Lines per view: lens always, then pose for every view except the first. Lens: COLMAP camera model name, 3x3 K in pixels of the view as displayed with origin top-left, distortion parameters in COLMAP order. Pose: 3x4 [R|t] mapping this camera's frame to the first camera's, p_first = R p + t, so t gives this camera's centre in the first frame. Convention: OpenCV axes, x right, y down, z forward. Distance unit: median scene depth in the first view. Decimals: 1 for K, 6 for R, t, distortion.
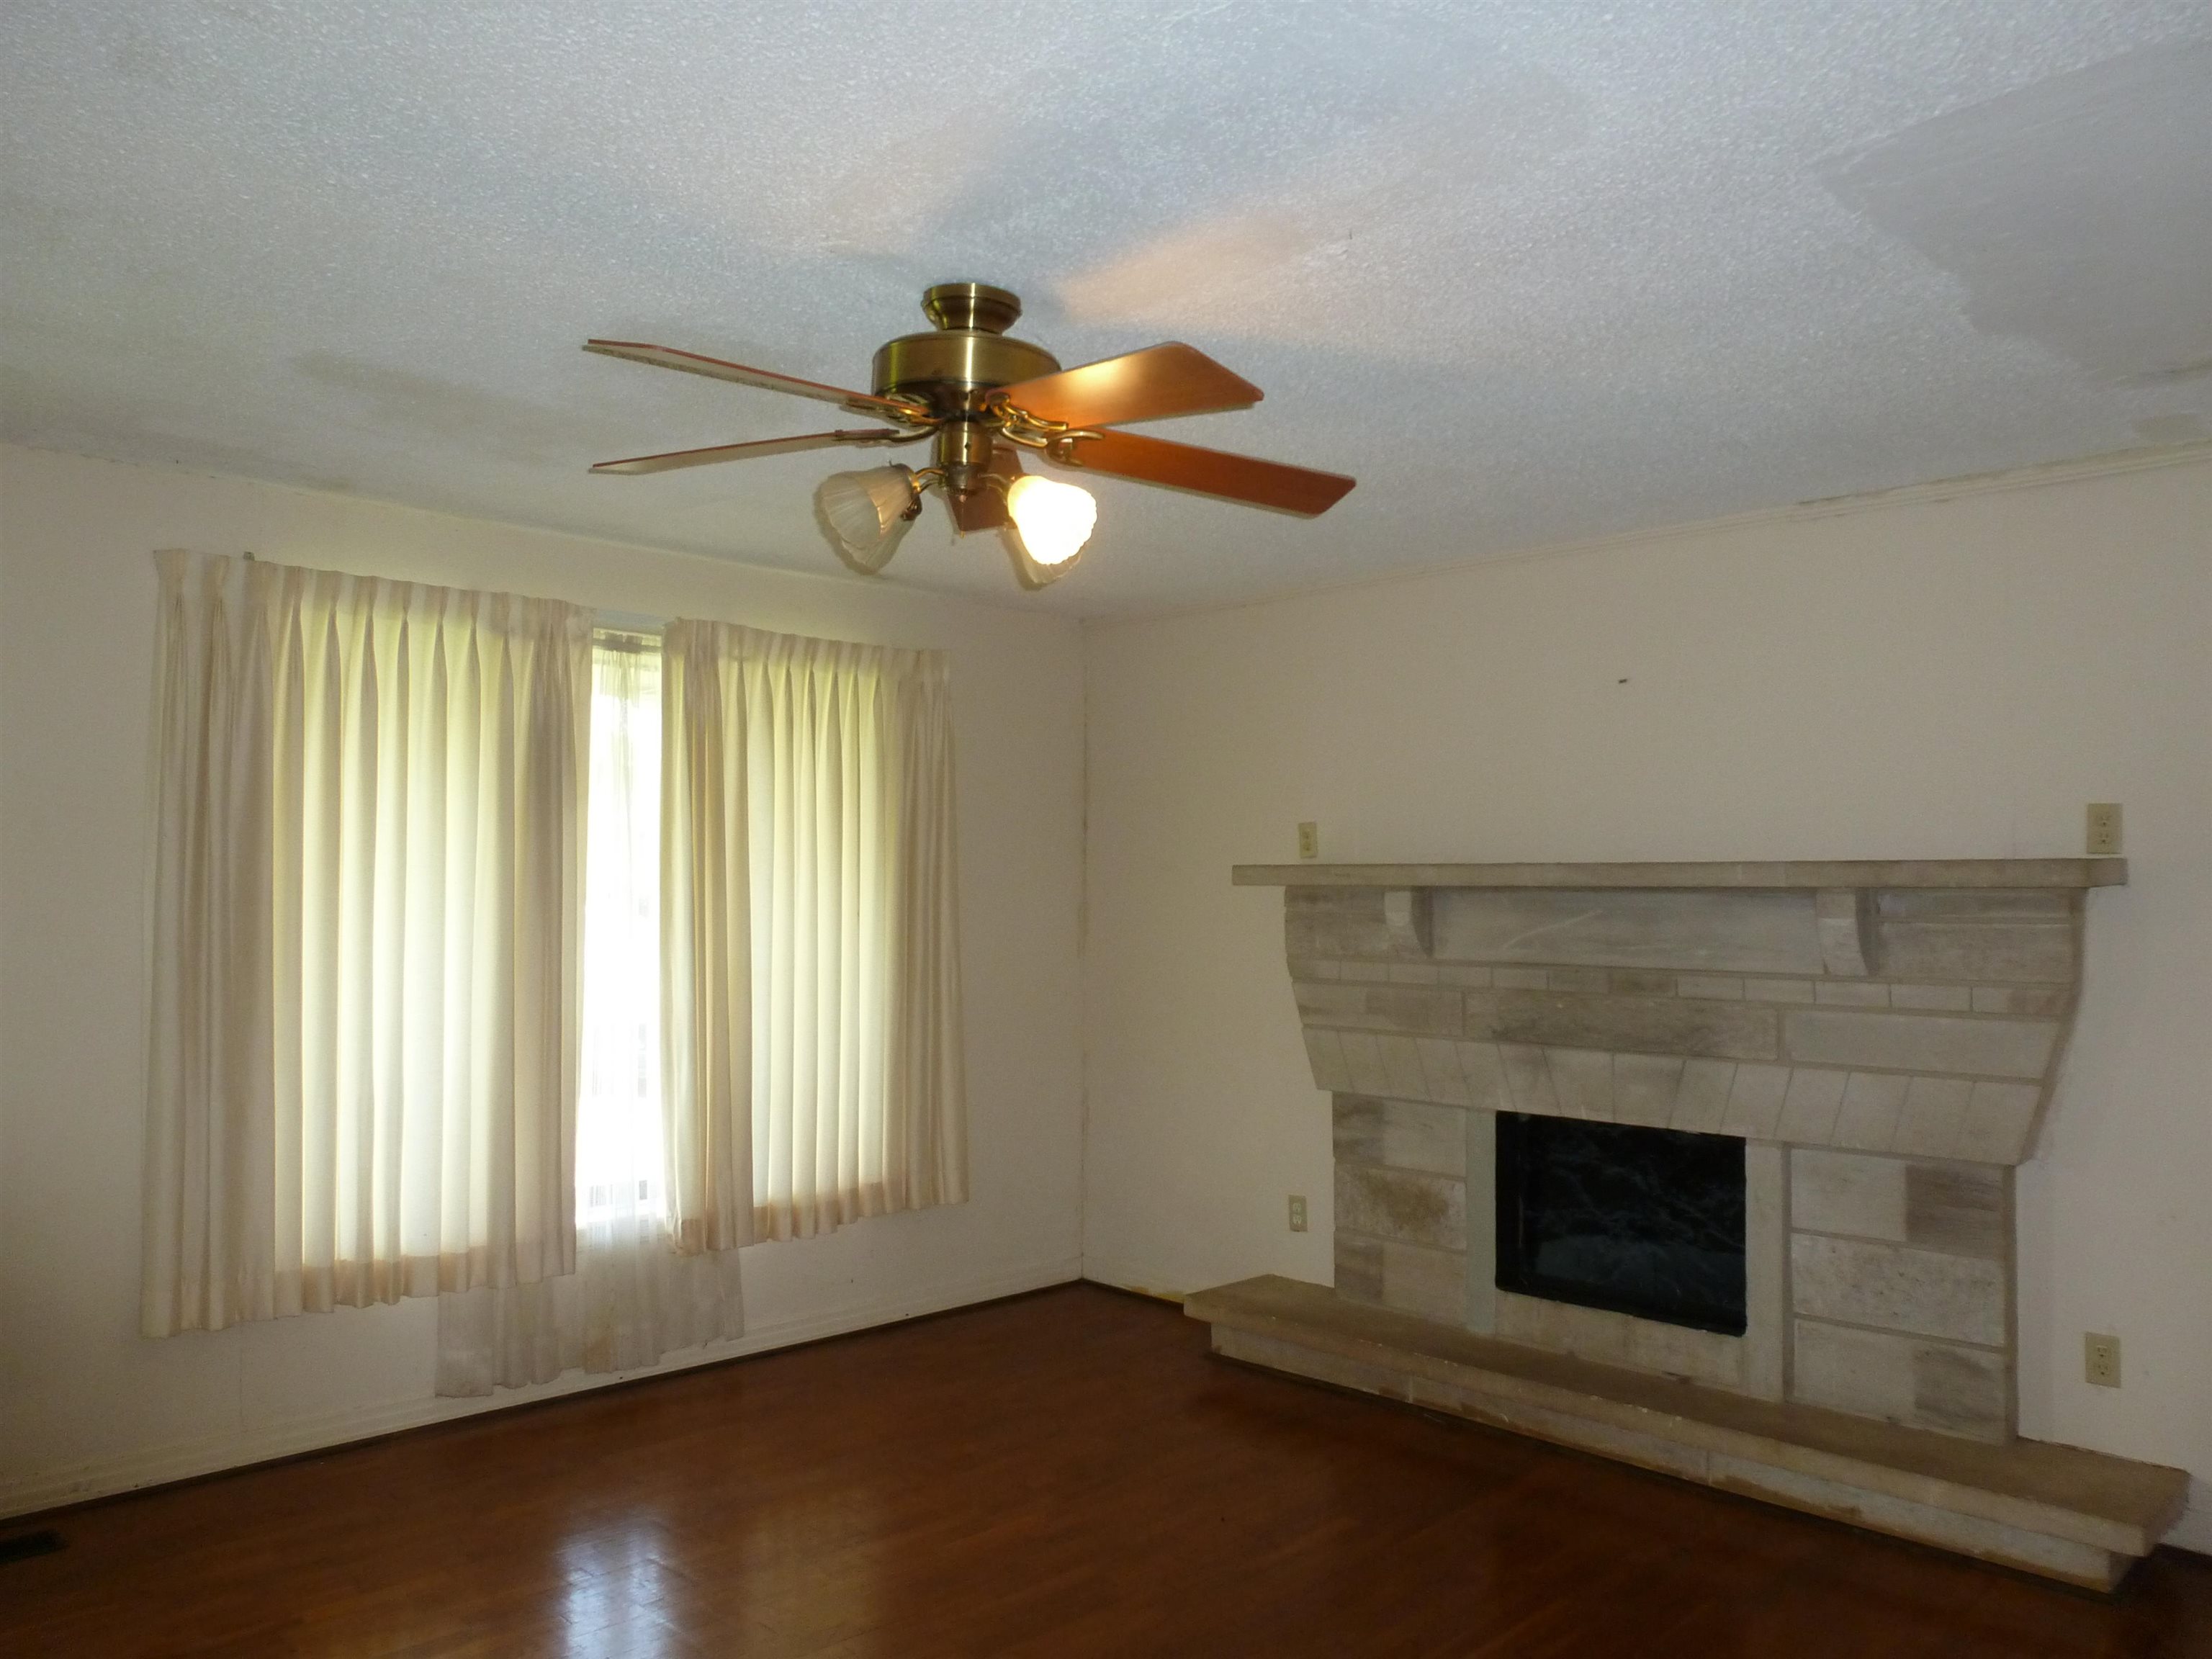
lens RADIAL K [[1581.0, 0, 1111.2], [0, 1581.0, 829.0], [0, 0, 1]] dist [-0.069296, 0.020577]
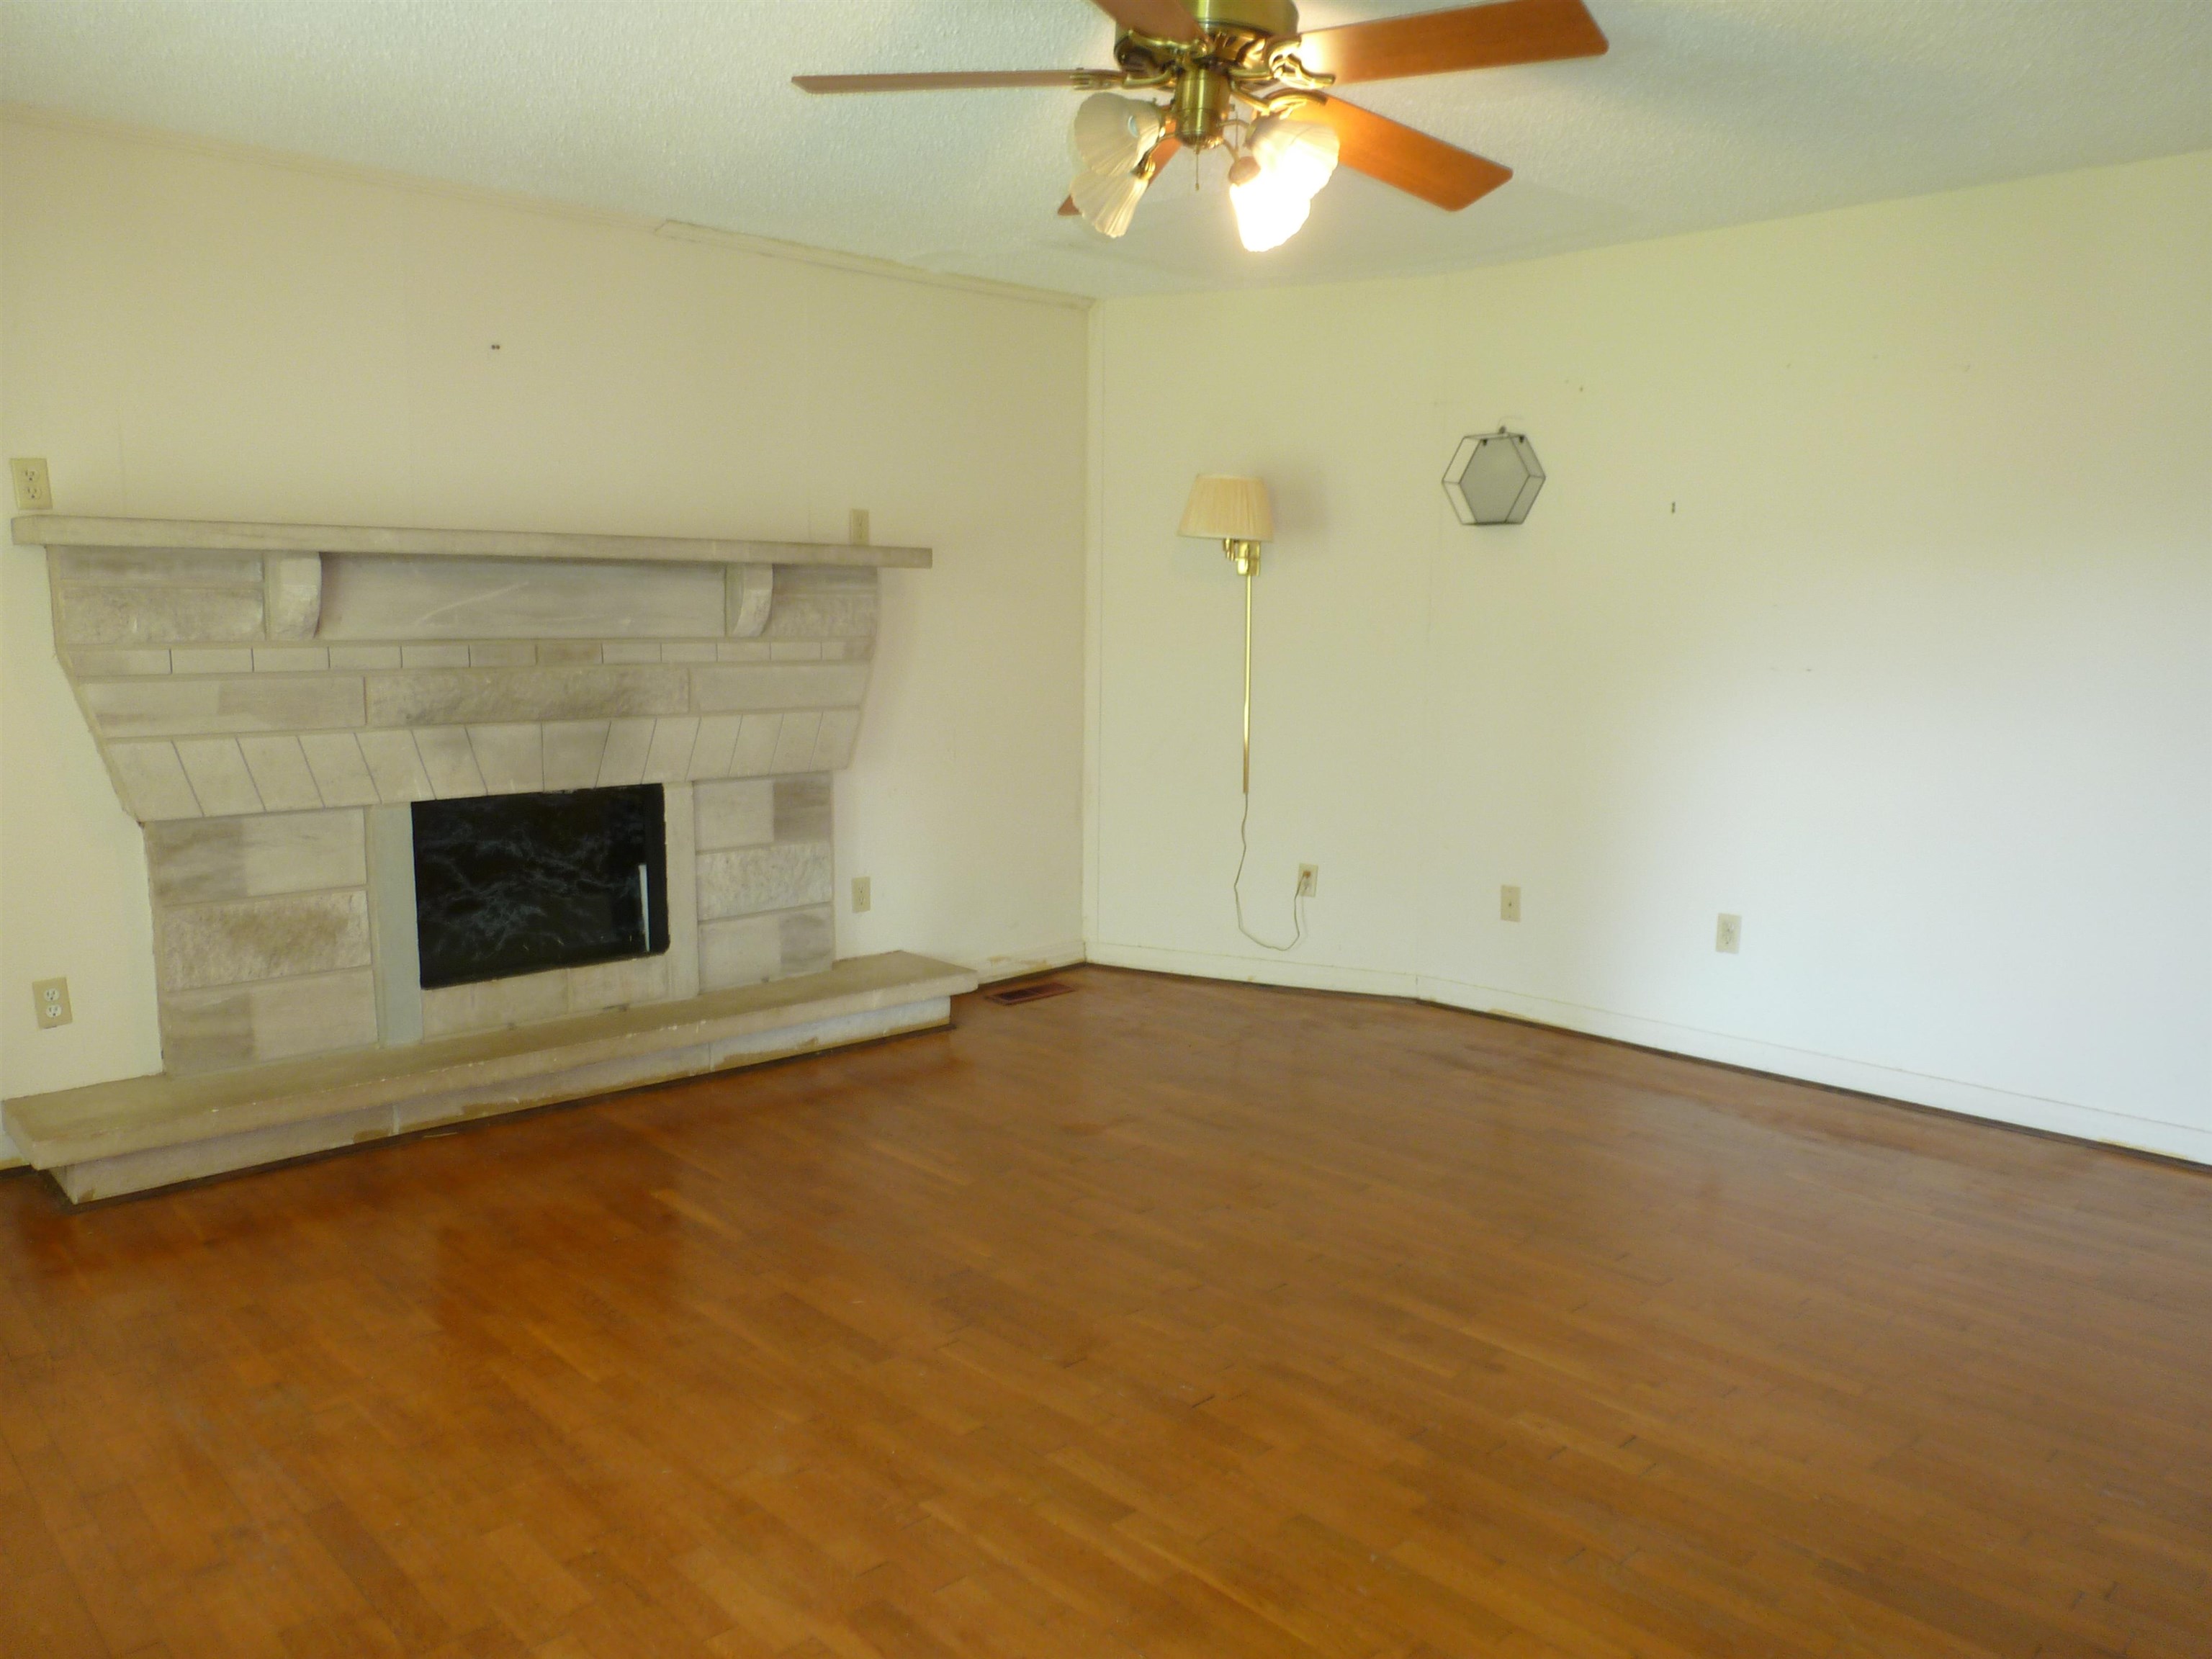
lens RADIAL K [[1581.0, 0, 1114.3], [0, 1581.0, 834.5], [0, 0, 1]] dist [-0.069296, 0.020577]
pose [[0.025185, -0.143395, 0.989345, -0.699035], [-0.046952, 0.988397, 0.144453, 0.050257], [-0.998580, -0.050090, 0.018161, 0.613045]]
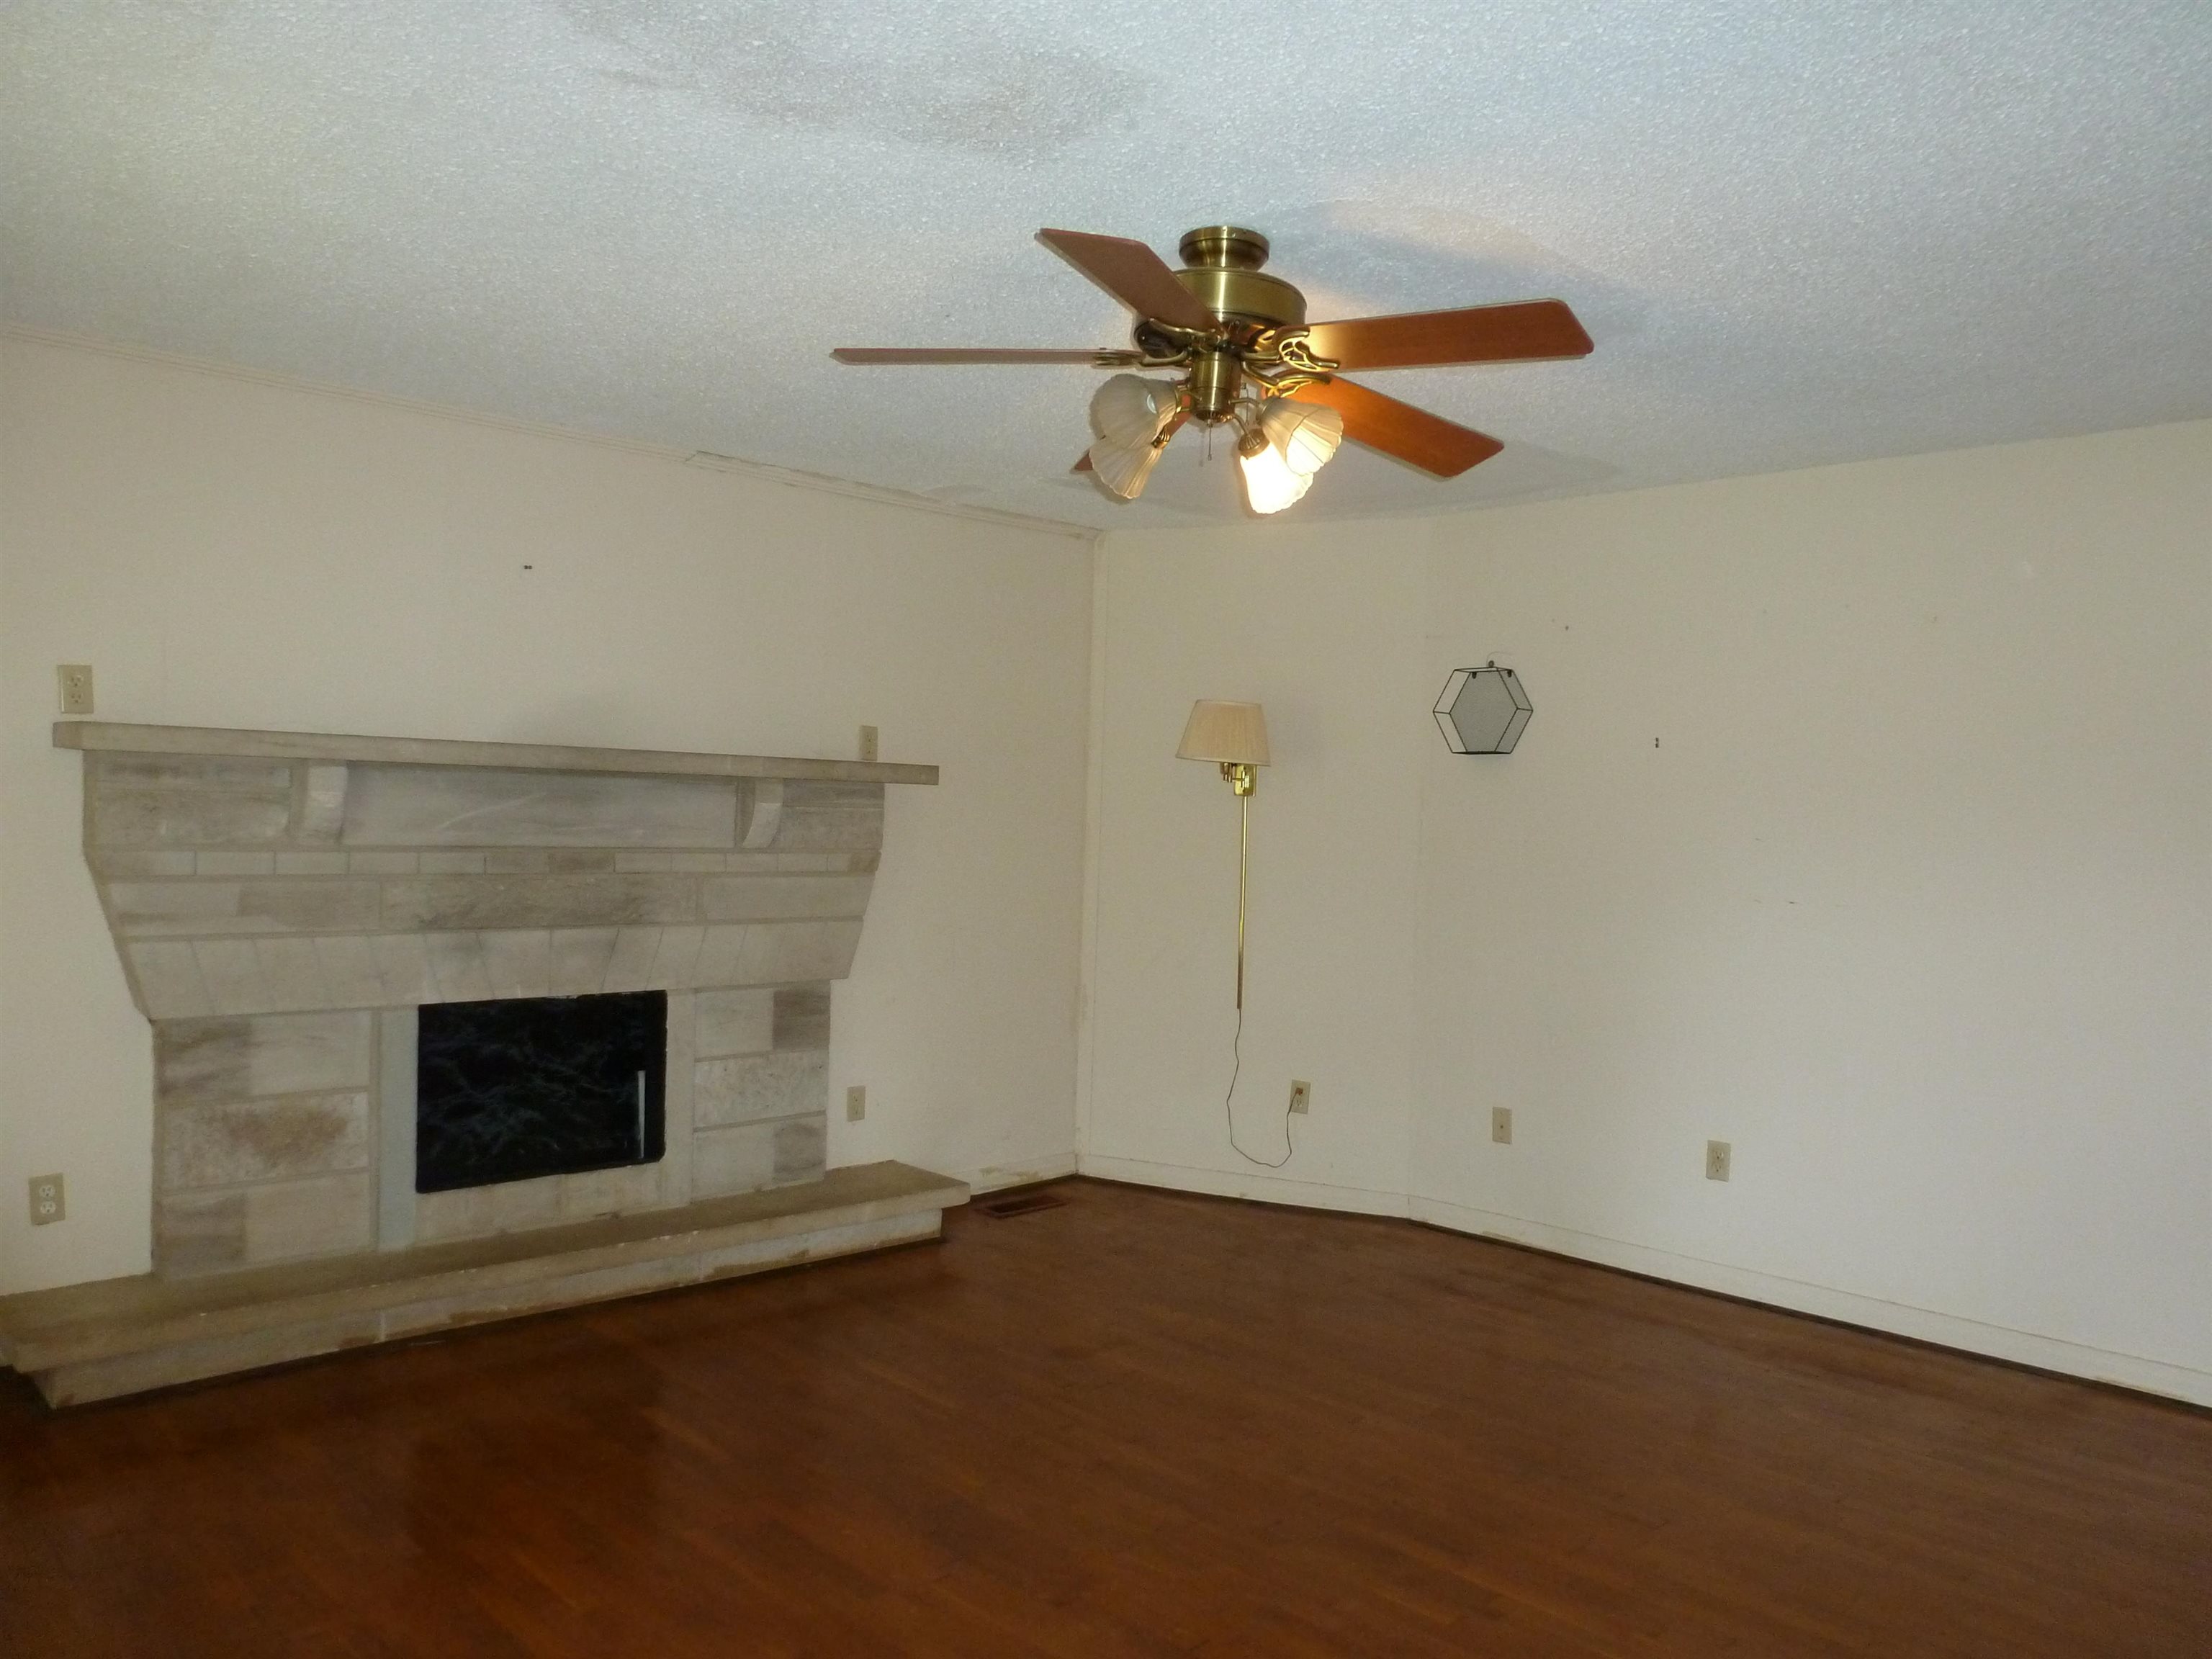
lens RADIAL K [[1581.0, 0, 1112.4], [0, 1581.0, 825.8], [0, 0, 1]] dist [-0.069296, 0.020577]
pose [[0.019041, -0.015000, 0.999706, -0.719089], [-0.068216, 0.997538, 0.016267, 0.032159], [-0.997489, -0.068506, 0.017970, 0.622838]]
